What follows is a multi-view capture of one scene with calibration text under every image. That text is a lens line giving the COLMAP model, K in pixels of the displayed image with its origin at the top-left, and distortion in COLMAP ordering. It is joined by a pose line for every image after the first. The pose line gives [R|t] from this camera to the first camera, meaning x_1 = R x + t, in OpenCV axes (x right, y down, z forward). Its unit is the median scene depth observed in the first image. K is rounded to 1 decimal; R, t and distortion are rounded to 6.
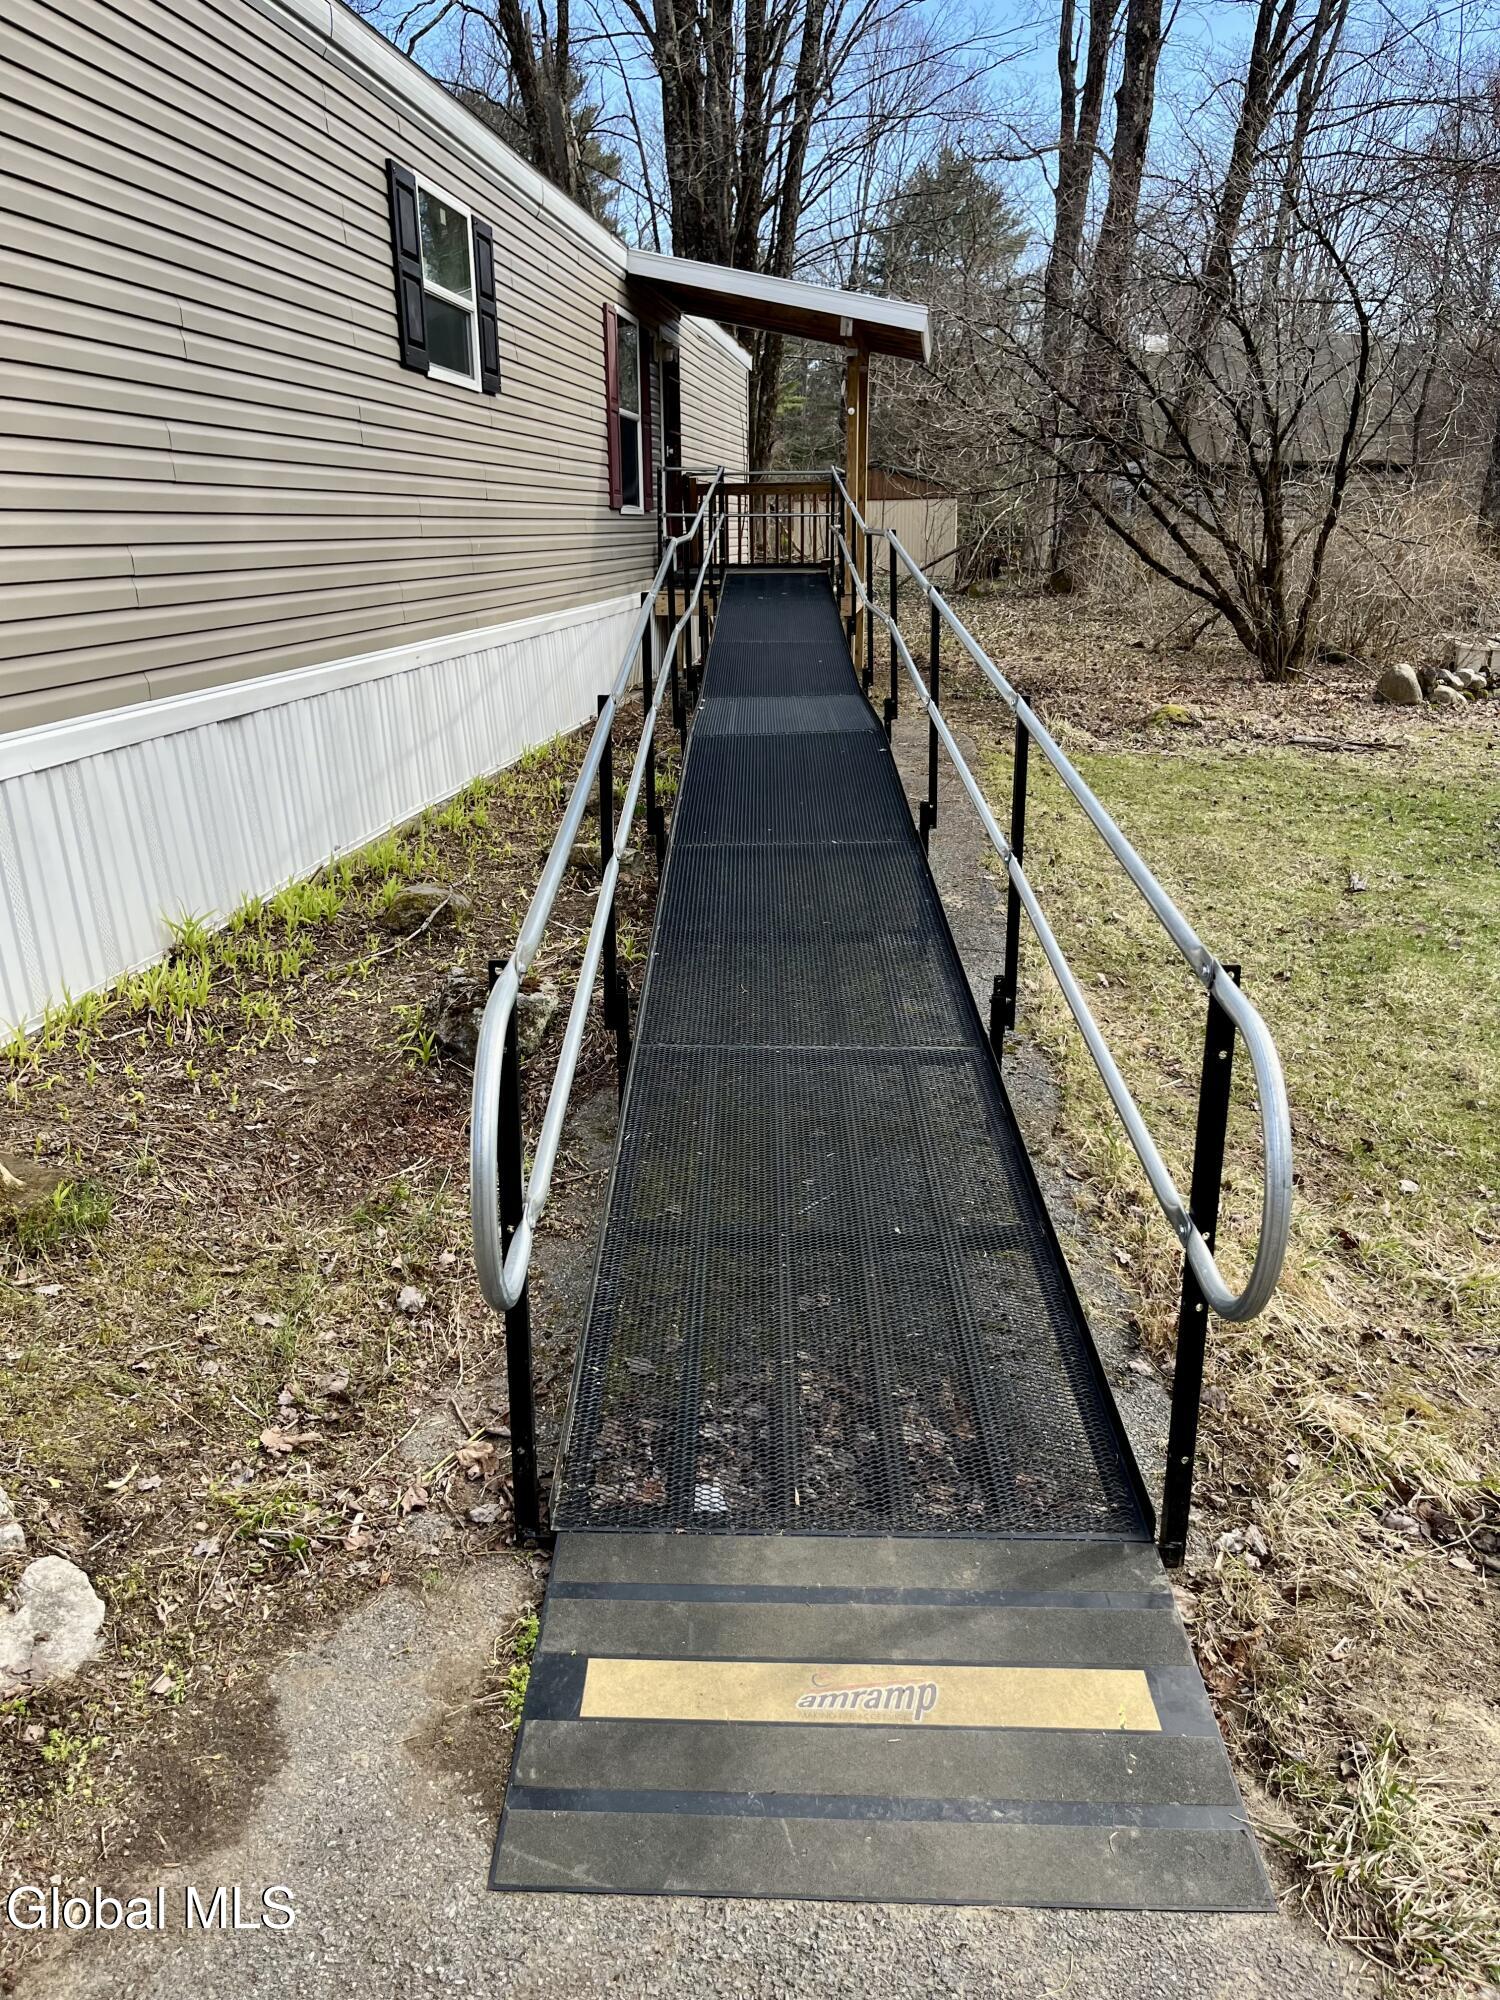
lens RADIAL K [[1481.0, 0, 750.0], [0, 1481.0, 1000.0], [0, 0, 1]] dist [0.021094, -0.001855]
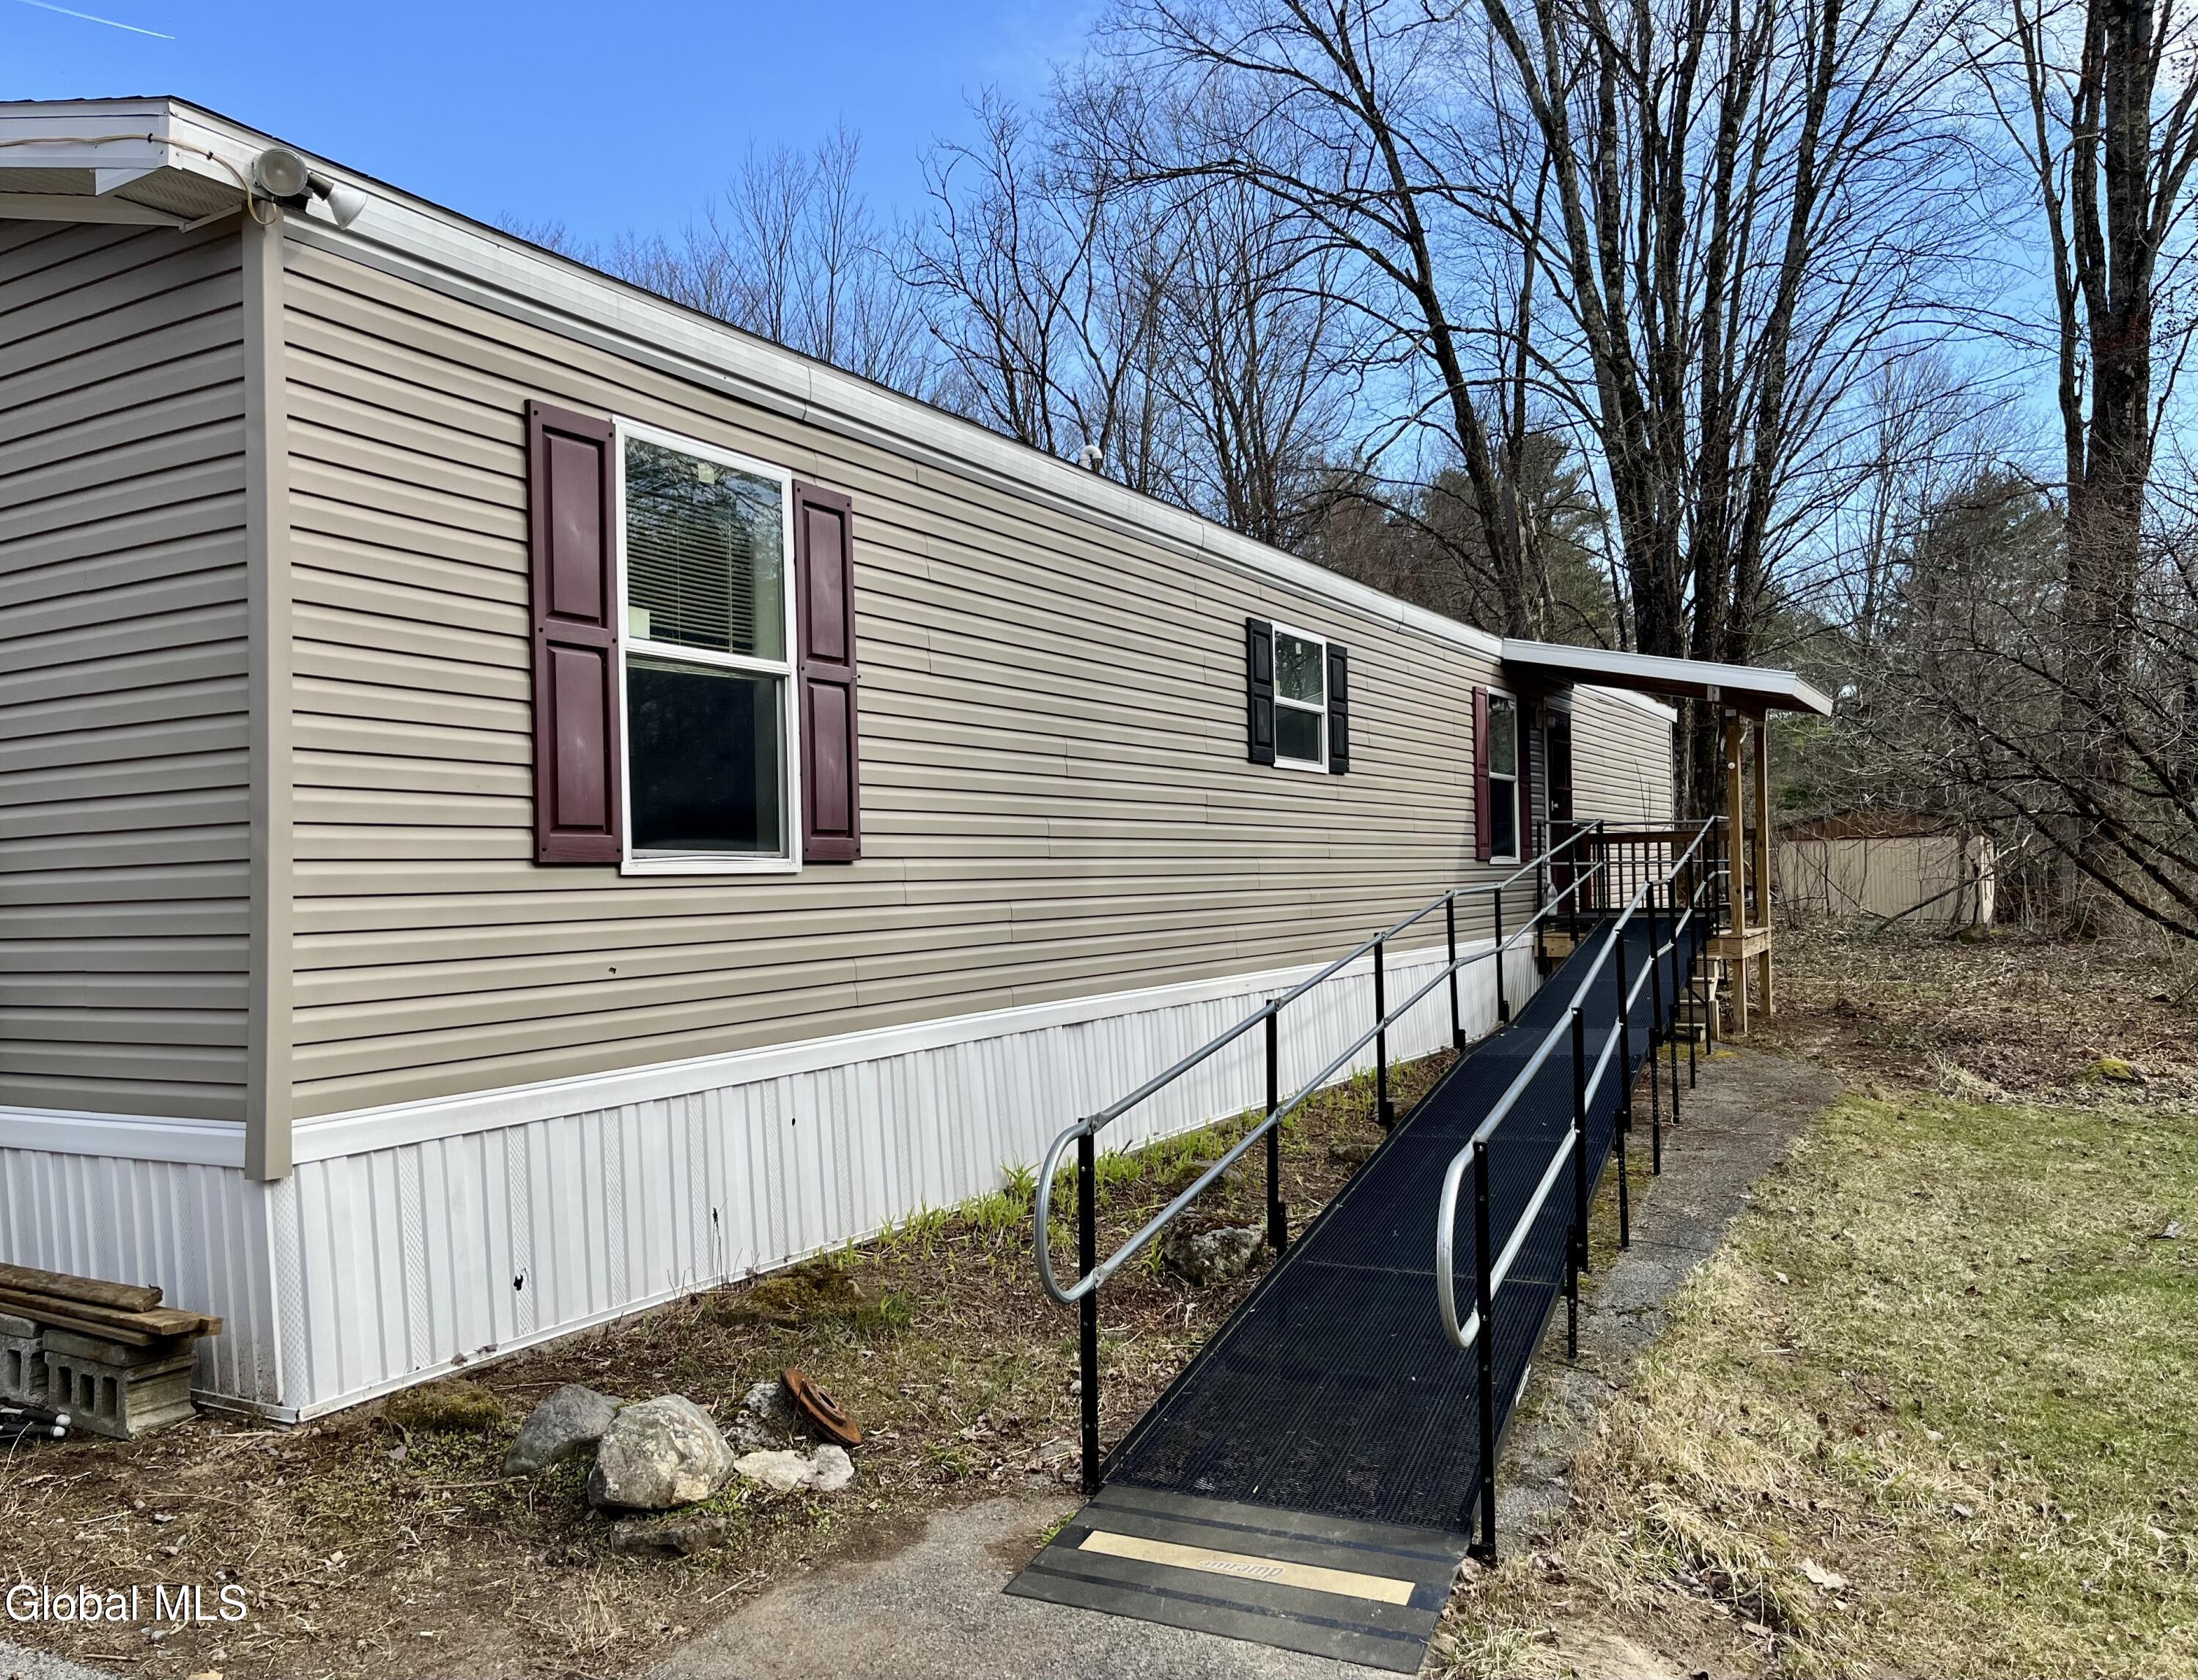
lens RADIAL K [[1558.6, 0, 1099.0], [0, 1558.6, 840.0], [0, 0, 1]] dist [0.005525, -0.002851]
pose [[0.930878, -0.018232, -0.364874, 0.154740], [-0.100868, 0.947104, -0.304662, 0.064808], [0.351128, 0.320407, 0.879800, -0.227133]]
